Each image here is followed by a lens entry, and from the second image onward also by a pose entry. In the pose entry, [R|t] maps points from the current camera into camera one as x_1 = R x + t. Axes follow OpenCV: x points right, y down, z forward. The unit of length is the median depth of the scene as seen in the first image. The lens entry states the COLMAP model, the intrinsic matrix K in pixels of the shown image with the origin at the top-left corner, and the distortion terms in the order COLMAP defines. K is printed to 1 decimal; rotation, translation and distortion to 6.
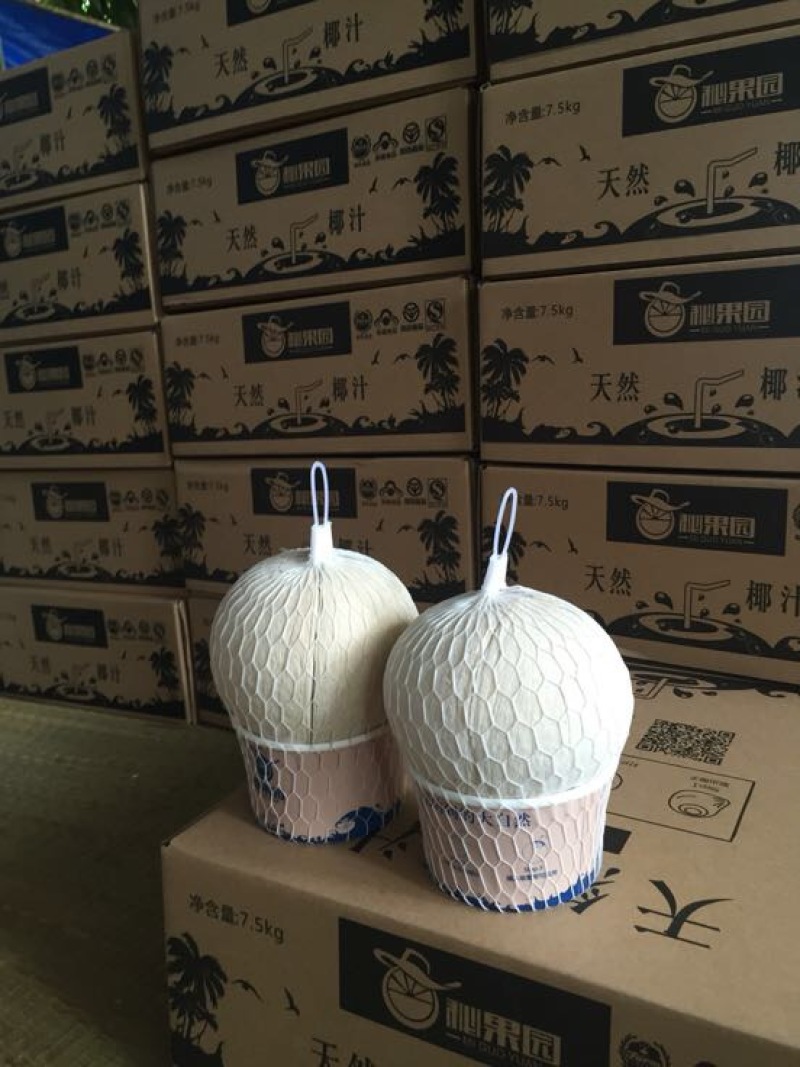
lens RADIAL K [[920.6, 0, 400.0], [0, 920.6, 533.5], [0, 0, 1]] dist [0.075705, -0.148665]
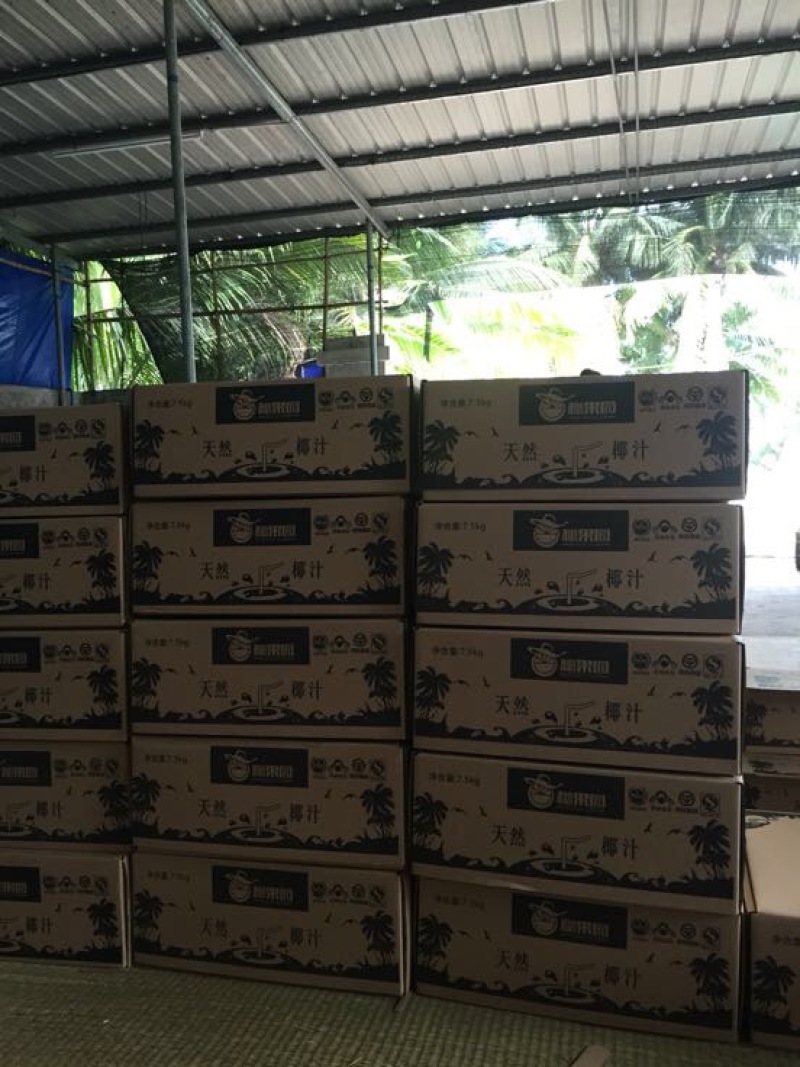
lens RADIAL K [[920.6, 0, 400.0], [0, 920.6, 533.5], [0, 0, 1]] dist [0.075705, -0.148665]
pose [[0.949258, 0.039672, 0.311987, -0.335206], [0.018642, 0.983170, -0.181741, -0.126264], [-0.313947, 0.178335, 0.932542, -0.325666]]
